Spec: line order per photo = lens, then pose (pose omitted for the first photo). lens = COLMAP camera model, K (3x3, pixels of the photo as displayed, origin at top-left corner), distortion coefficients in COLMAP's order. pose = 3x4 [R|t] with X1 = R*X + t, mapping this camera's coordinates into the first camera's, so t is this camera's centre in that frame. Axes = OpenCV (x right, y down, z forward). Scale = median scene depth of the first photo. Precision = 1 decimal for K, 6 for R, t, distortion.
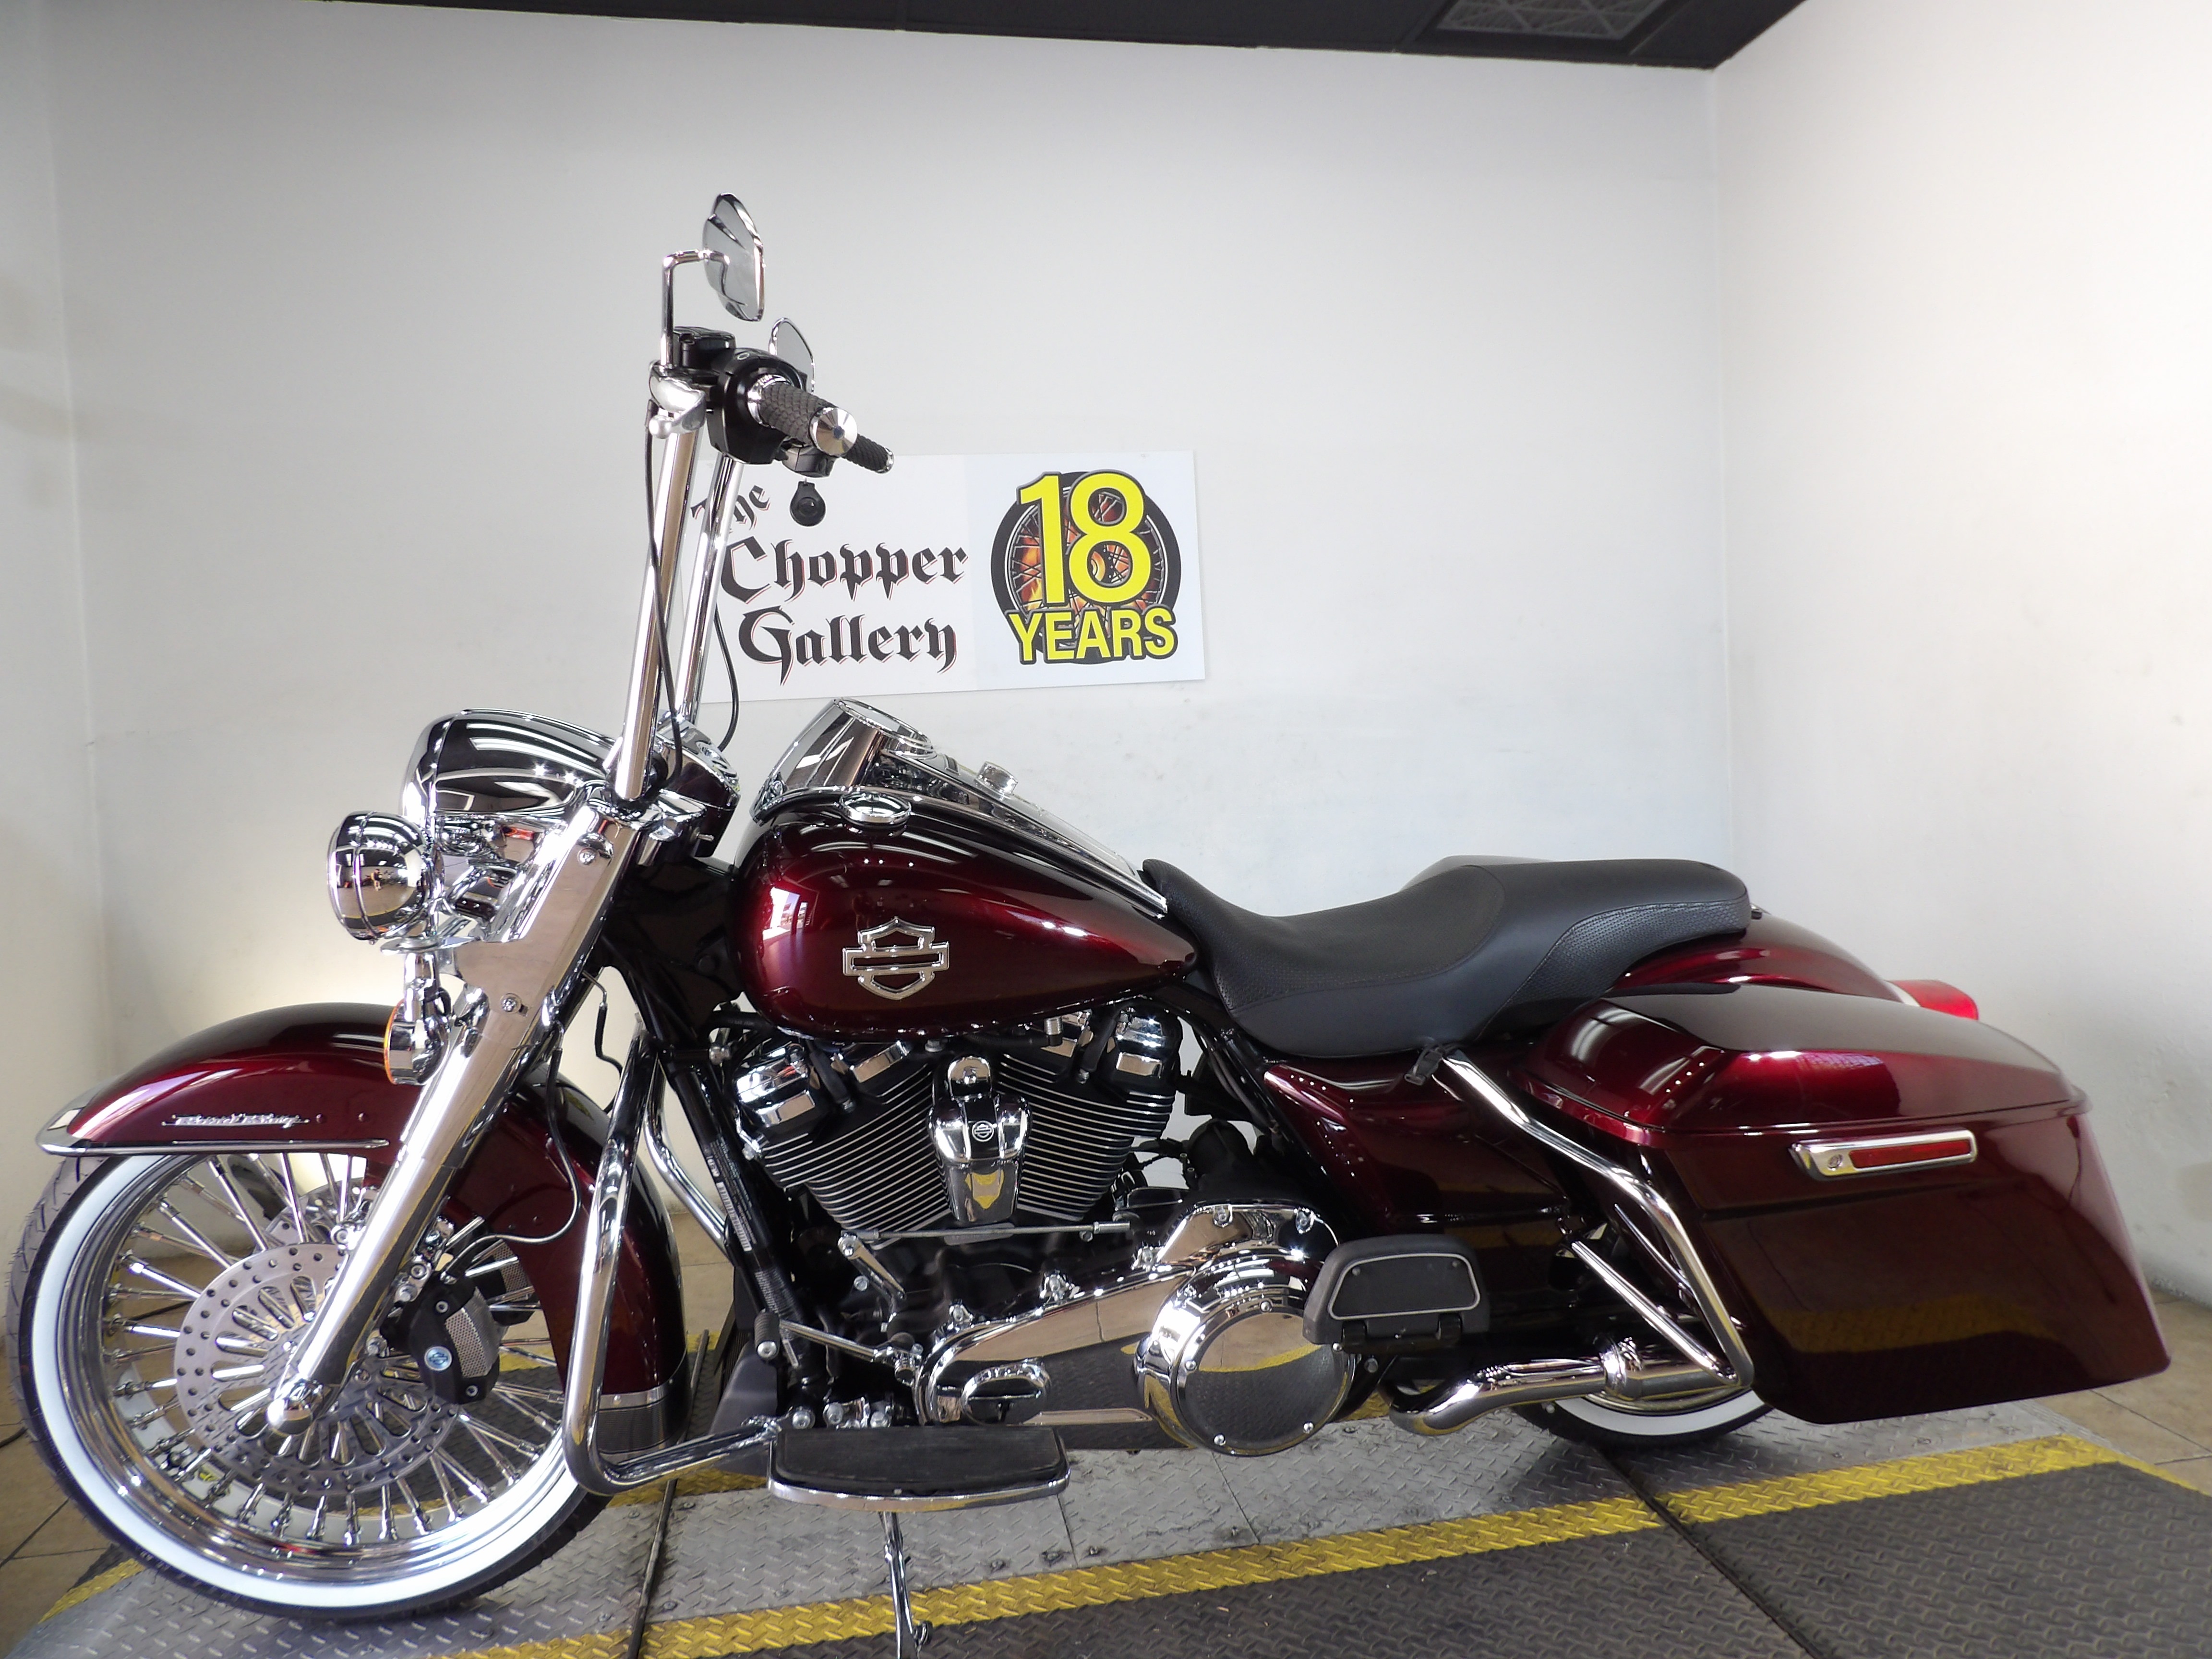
lens RADIAL K [[1580.7, 0, 1124.9], [0, 1580.7, 819.1], [0, 0, 1]] dist [-0.034540, 0.041925]
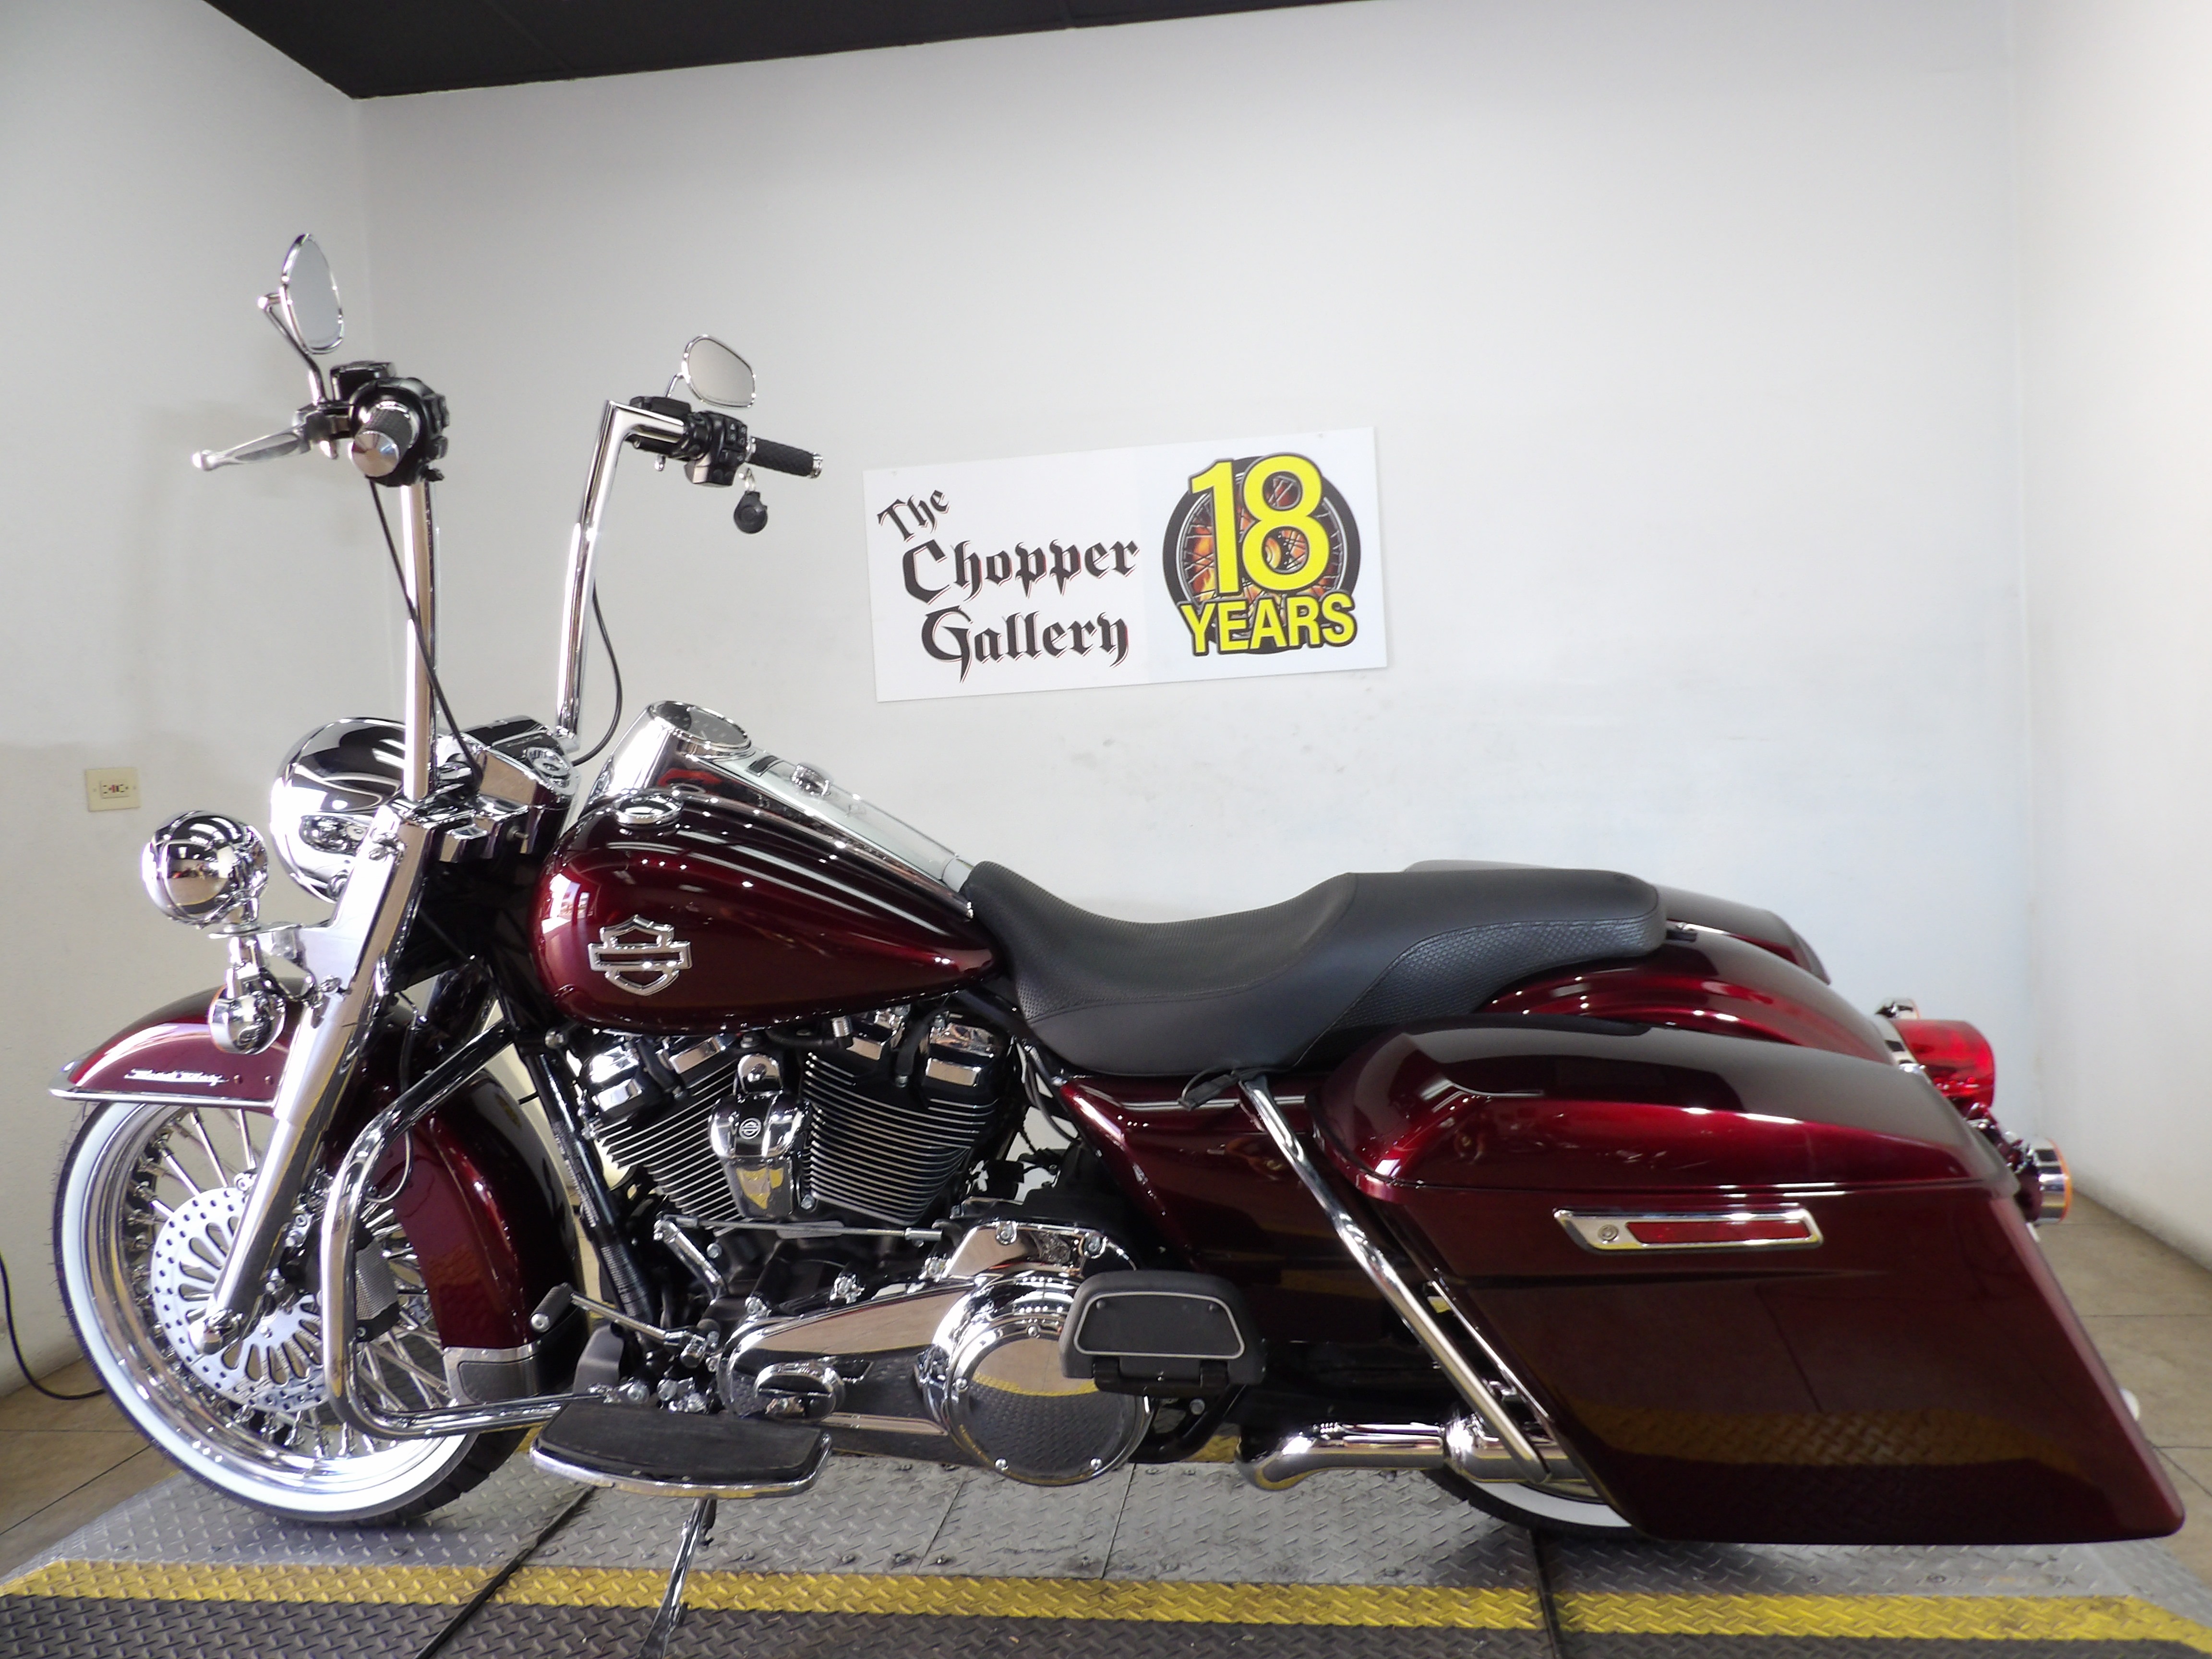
lens RADIAL K [[1580.7, 0, 1134.5], [0, 1580.7, 821.8], [0, 0, 1]] dist [-0.034540, 0.041925]
pose [[0.952759, 0.005999, -0.303669, 0.211006], [-0.003289, 0.999950, 0.009435, -0.004273], [0.303710, -0.007990, 0.952731, 0.053512]]
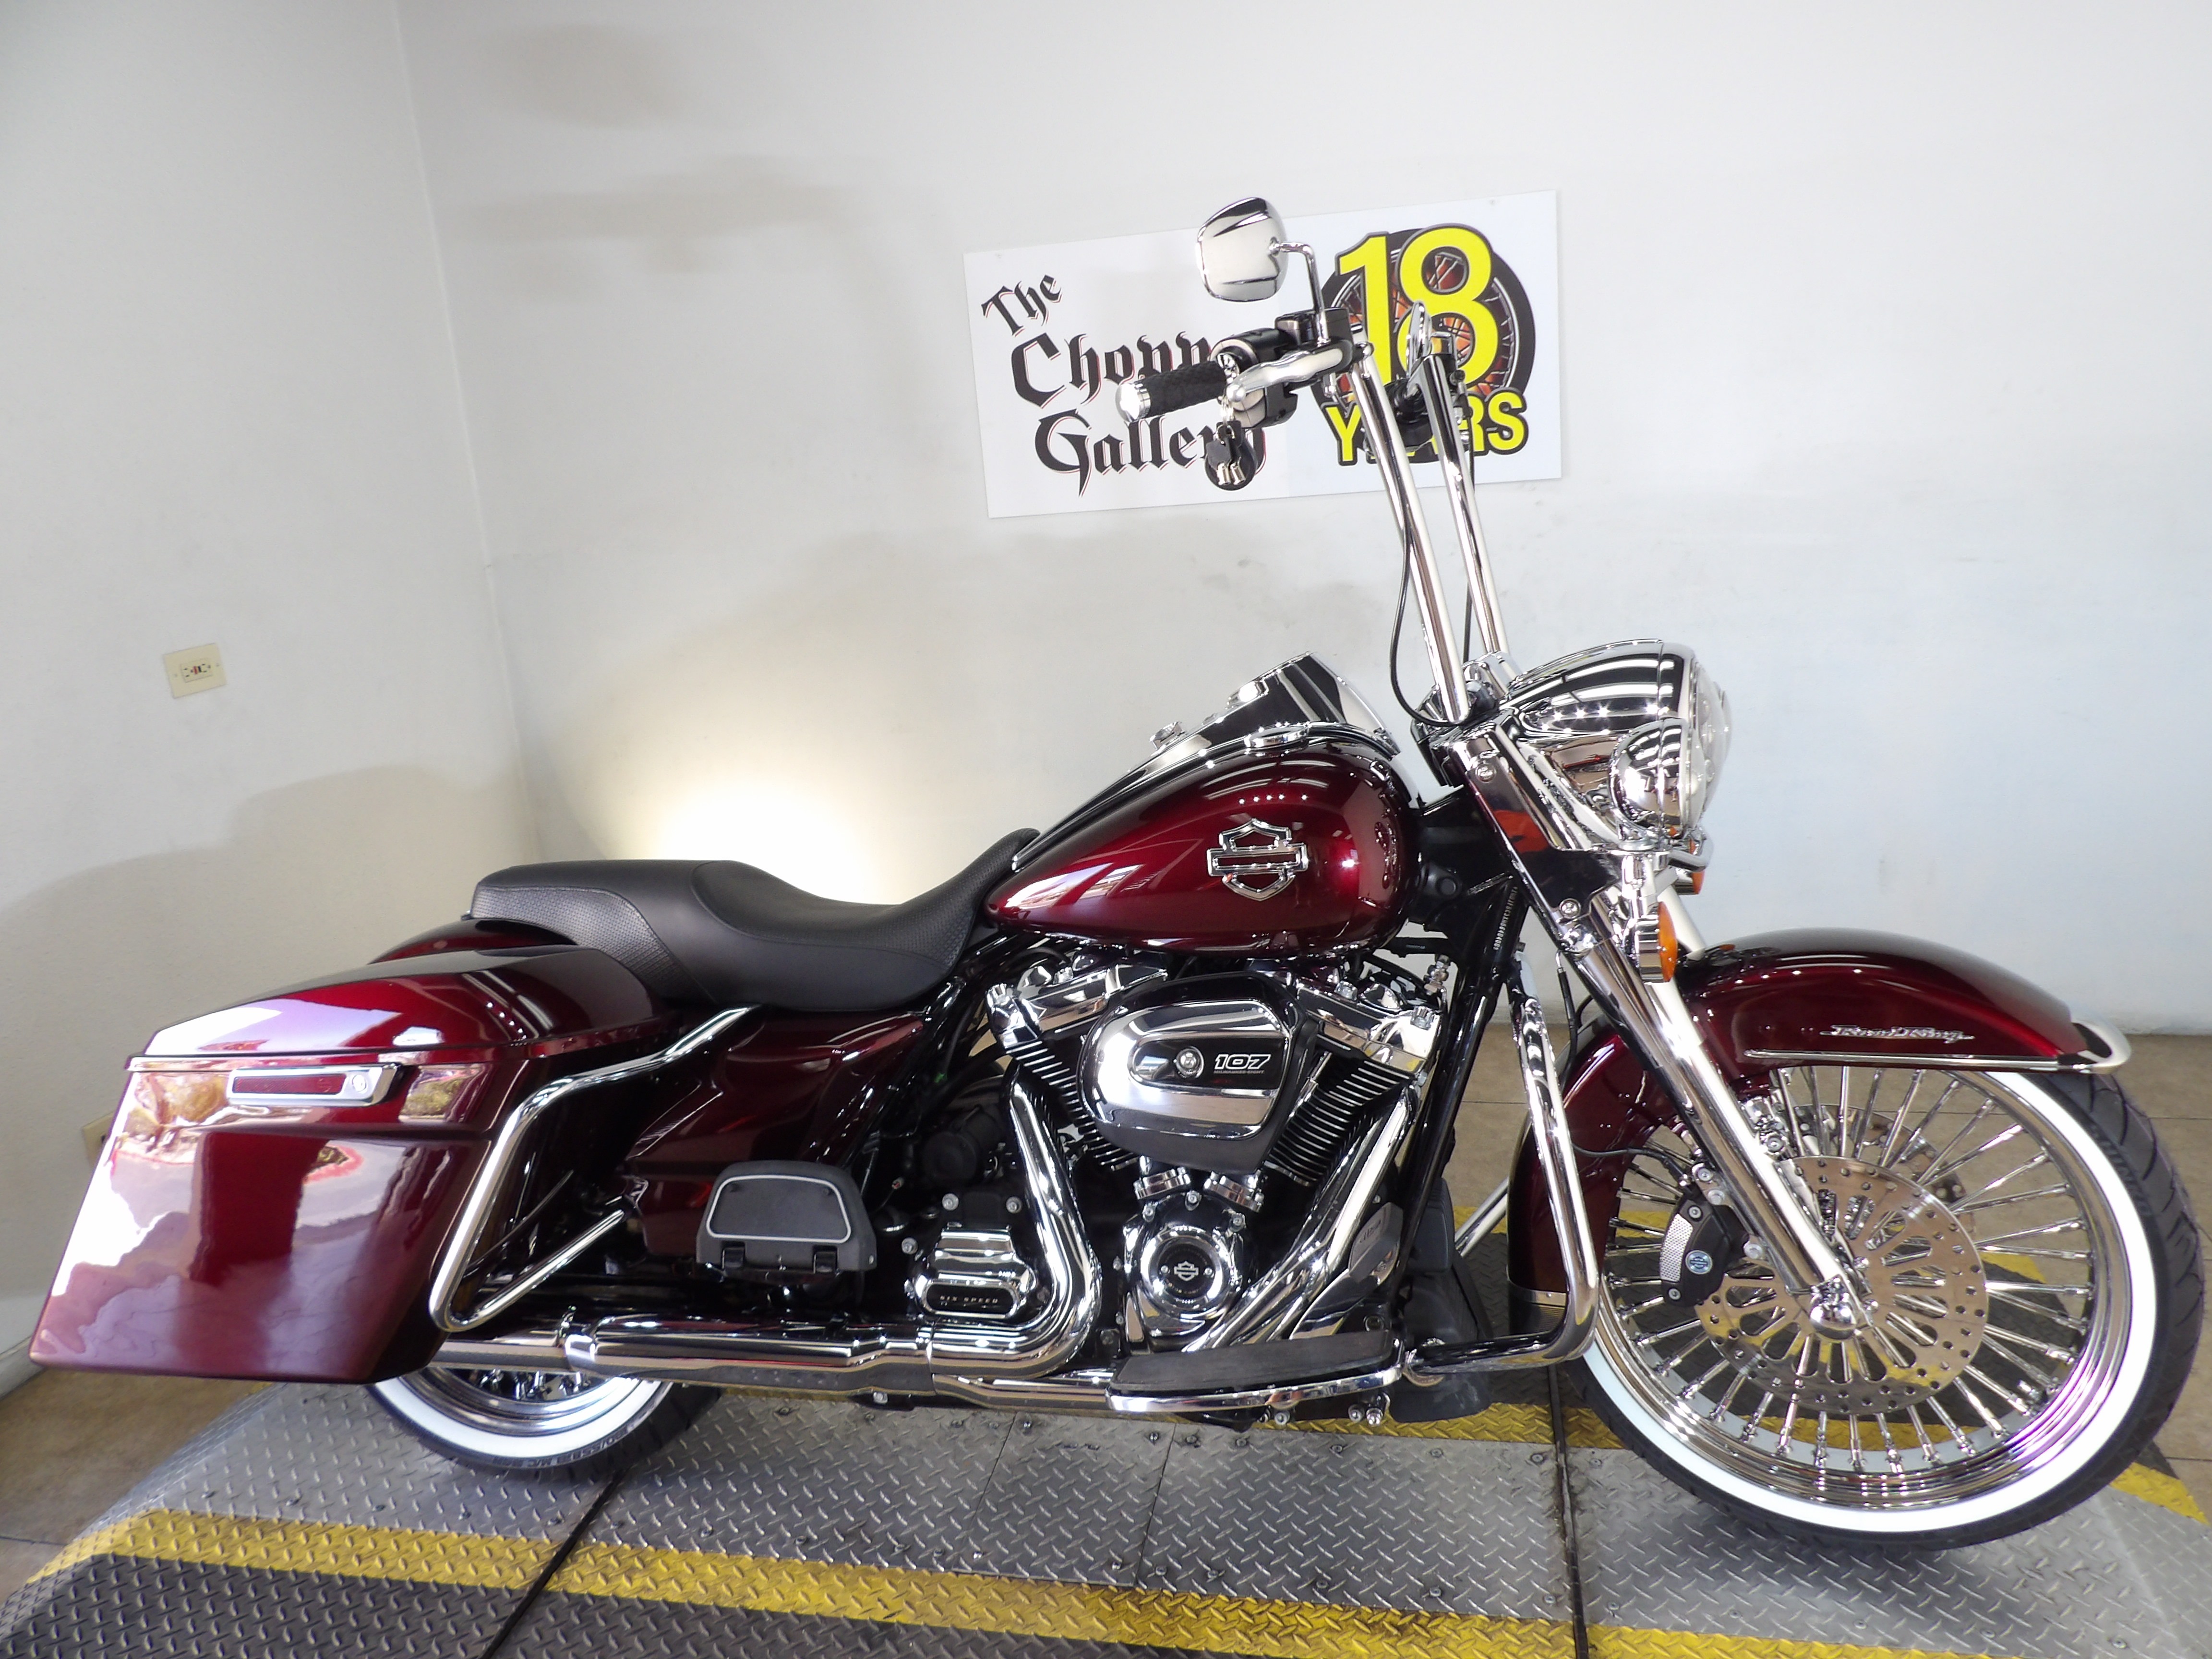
lens RADIAL K [[1580.7, 0, 1120.9], [0, 1580.7, 809.6], [0, 0, 1]] dist [-0.034540, 0.041925]
pose [[0.924667, 0.069695, -0.374343, 0.172652], [0.016620, 0.974782, 0.222538, -0.115516], [0.380413, -0.211996, 0.900191, 0.135160]]
